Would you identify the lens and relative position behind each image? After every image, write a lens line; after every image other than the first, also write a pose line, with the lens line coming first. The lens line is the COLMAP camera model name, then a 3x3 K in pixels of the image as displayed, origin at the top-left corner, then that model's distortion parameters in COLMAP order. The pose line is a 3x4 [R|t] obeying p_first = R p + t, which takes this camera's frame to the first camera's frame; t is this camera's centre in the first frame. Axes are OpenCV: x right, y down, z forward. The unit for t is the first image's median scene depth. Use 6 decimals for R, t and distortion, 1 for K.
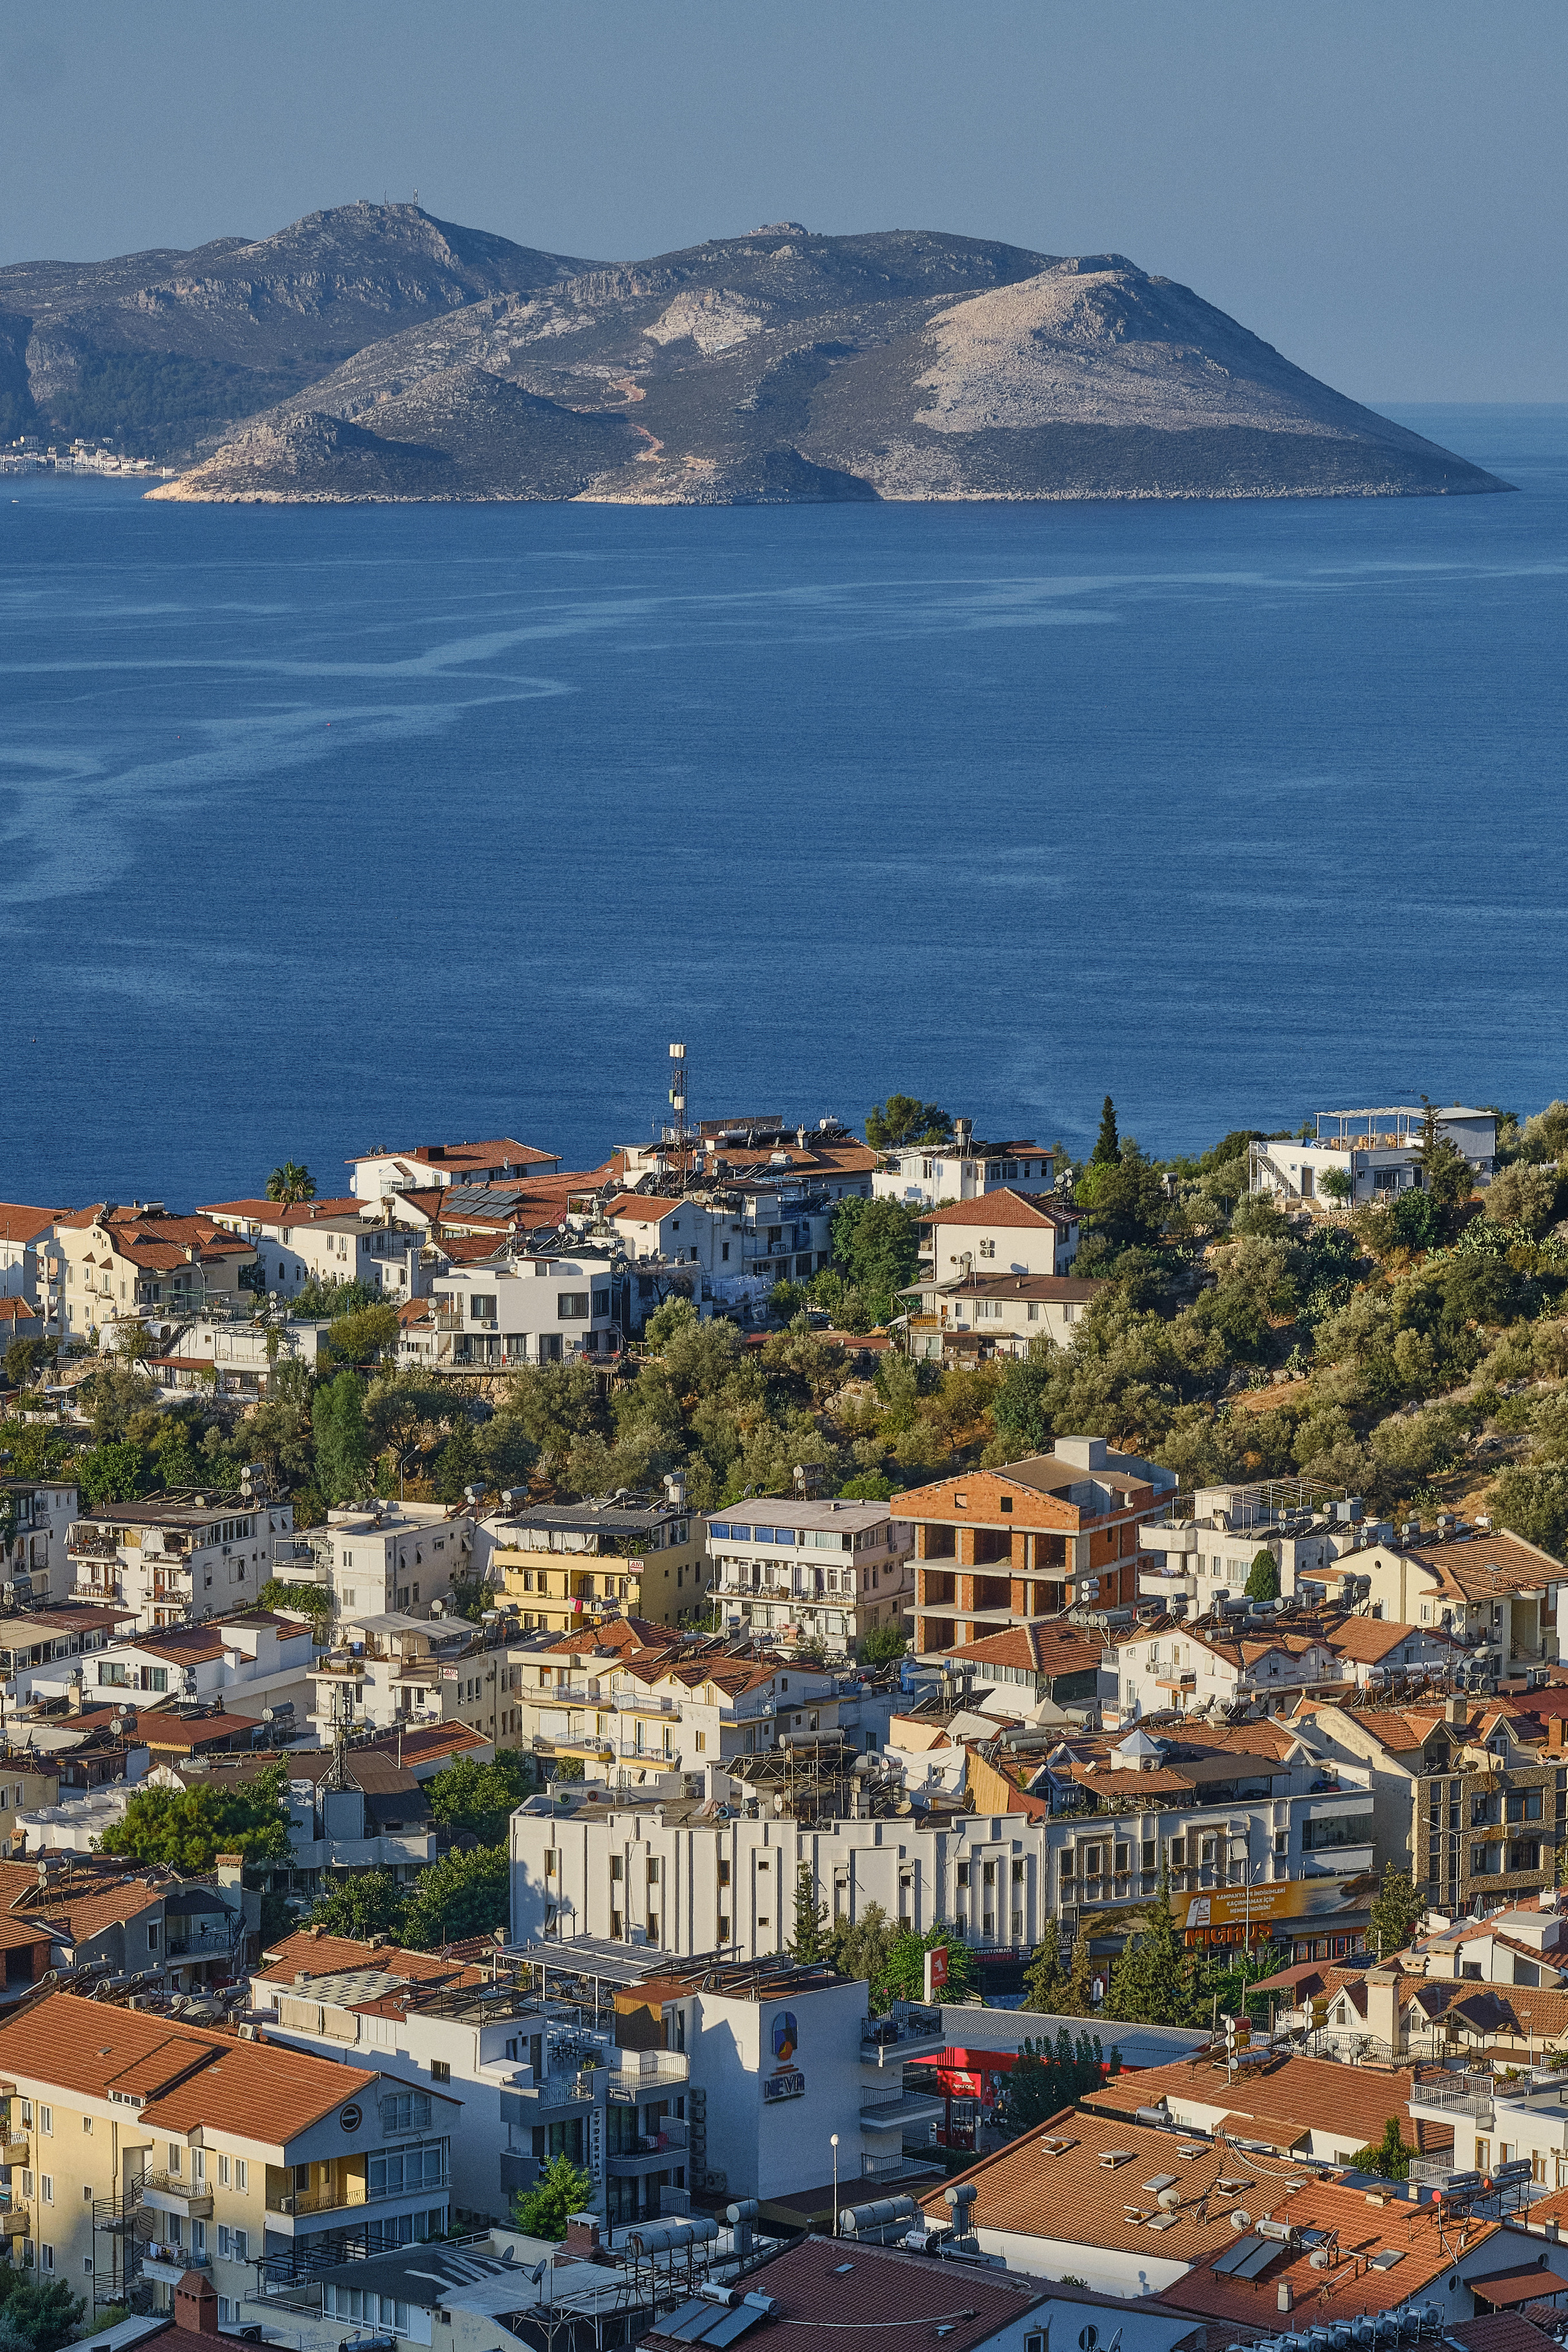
lens RADIAL K [[7816.9, 0, 737.7], [0, 7816.9, 1344.9], [0, 0, 1]] dist [0.004189, -0.352854]
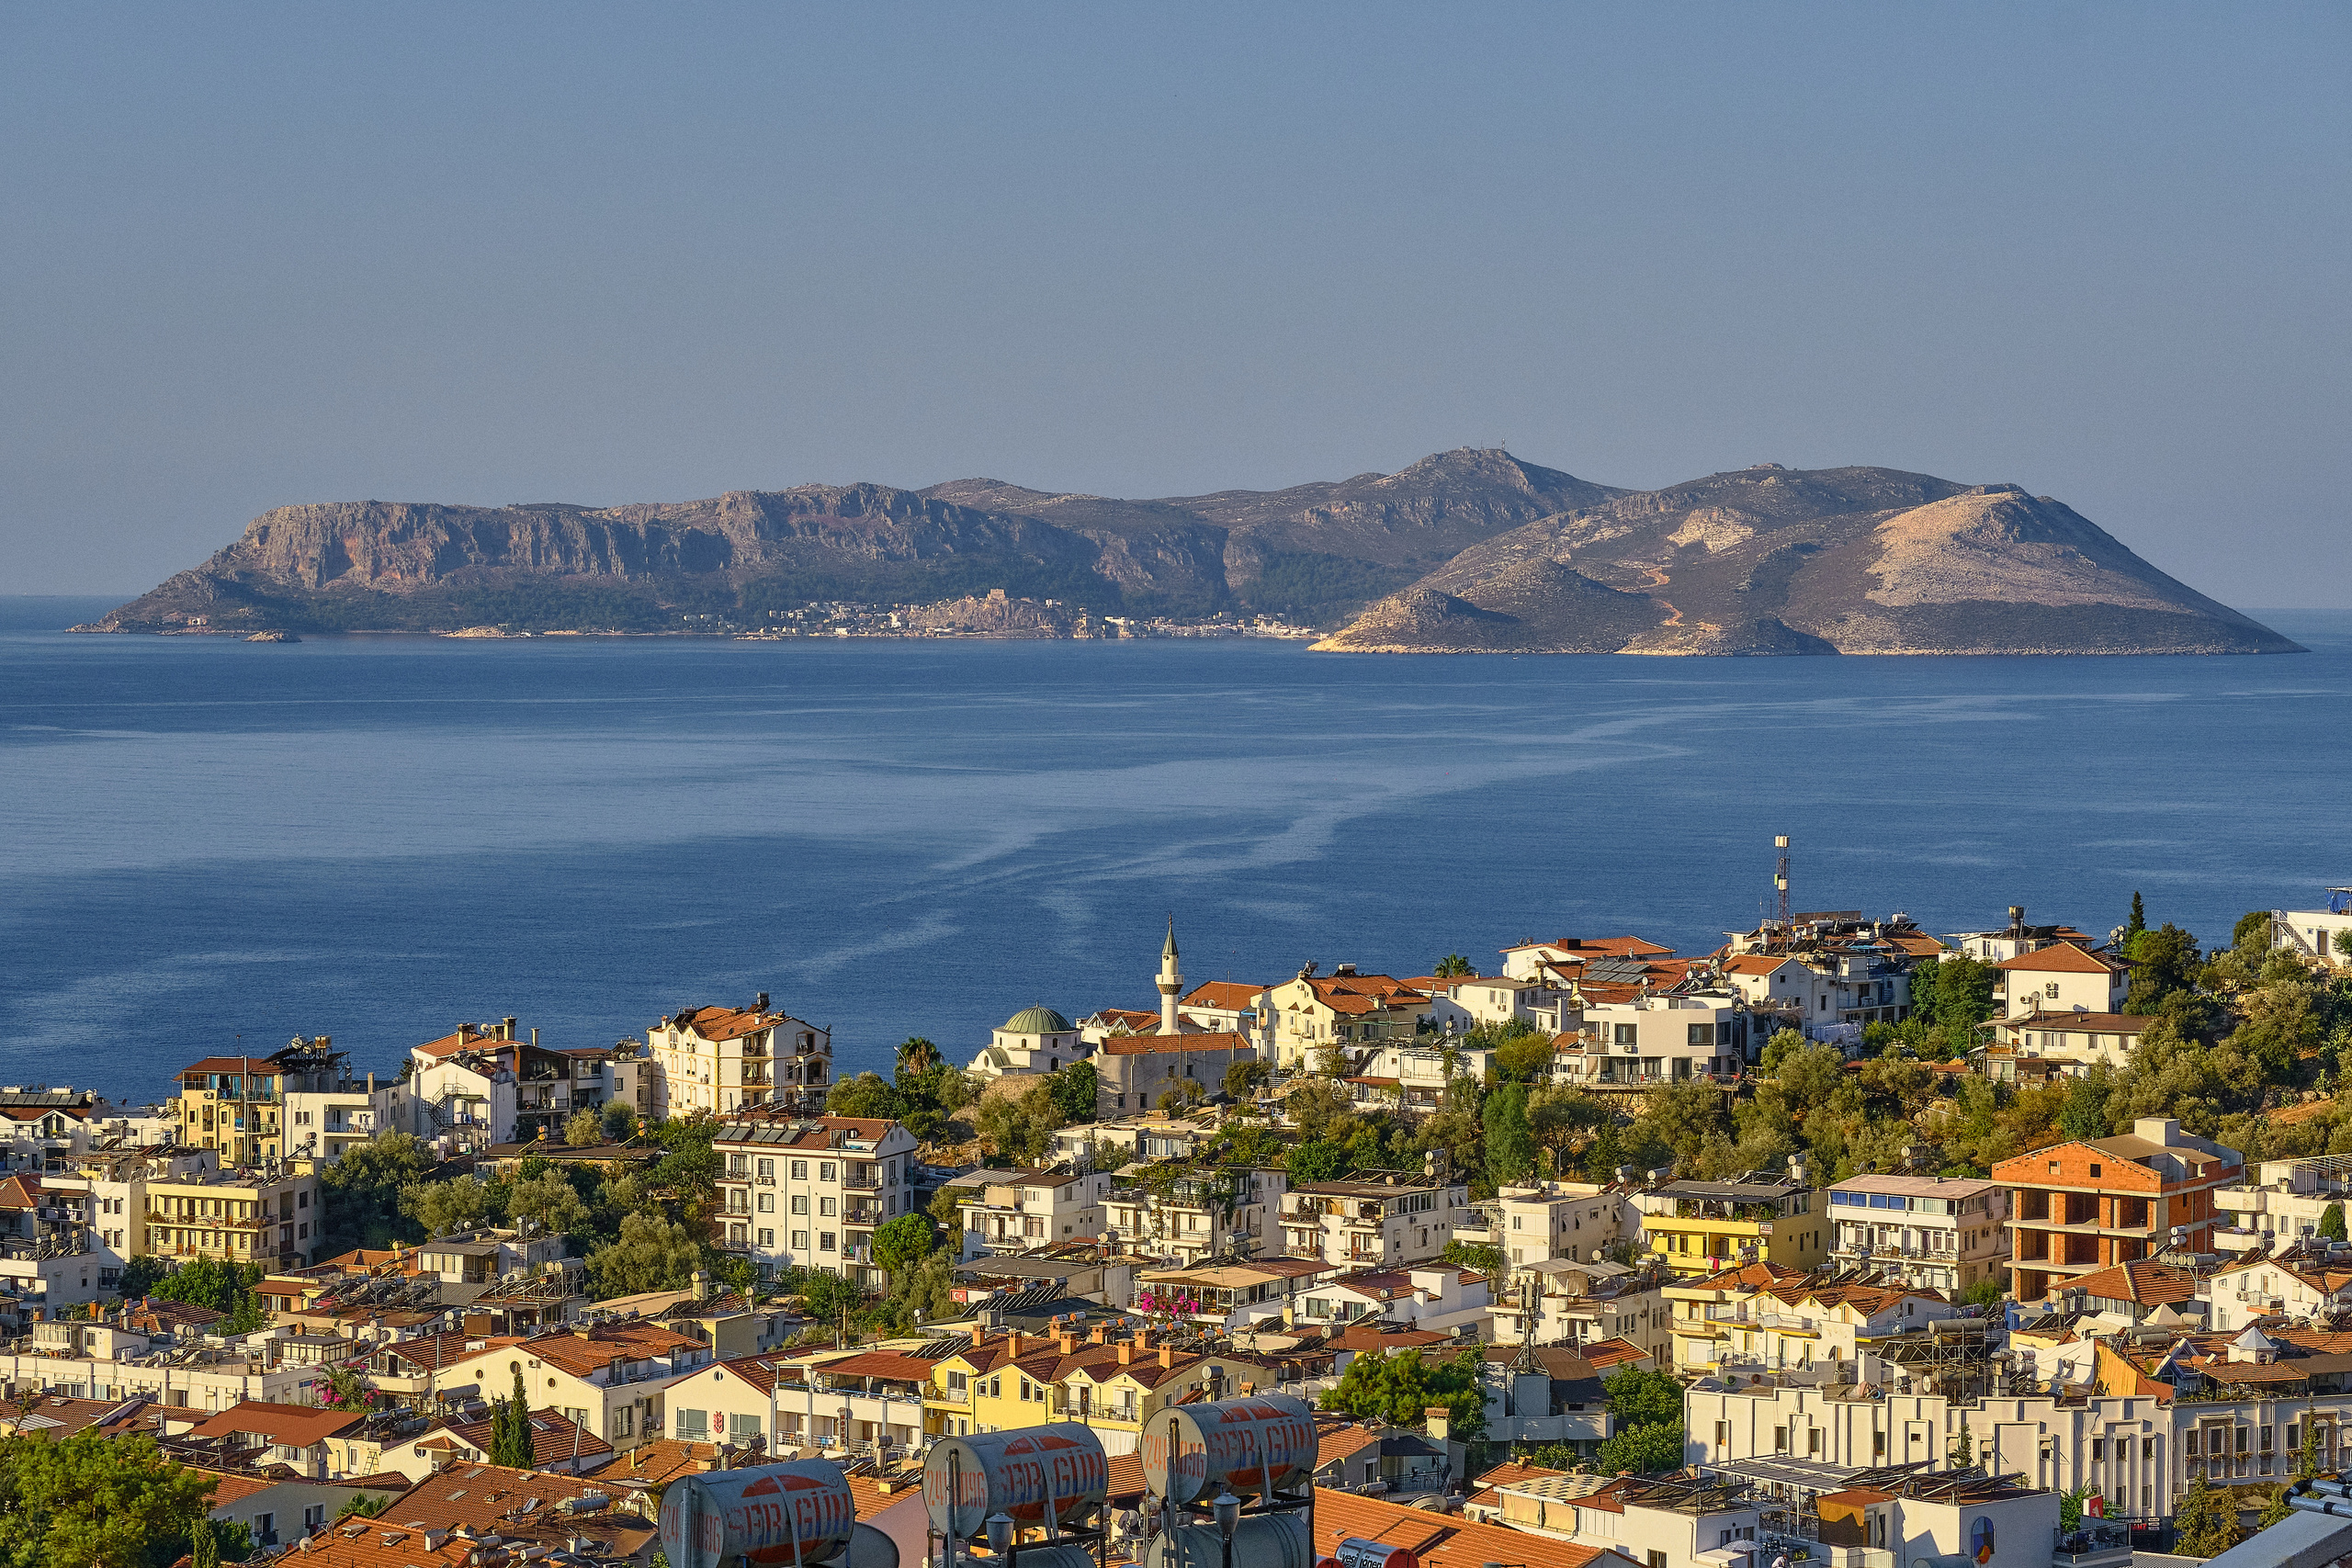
lens RADIAL K [[5574.5, 0, 1176.0], [0, 5574.5, 784.0], [0, 0, 1]] dist [0.011436, 0.644400]
pose [[0.995181, 0.007907, -0.097735, -0.017871], [-0.016641, 0.995903, -0.088878, 0.033913], [0.096632, 0.090076, 0.991236, 0.144305]]
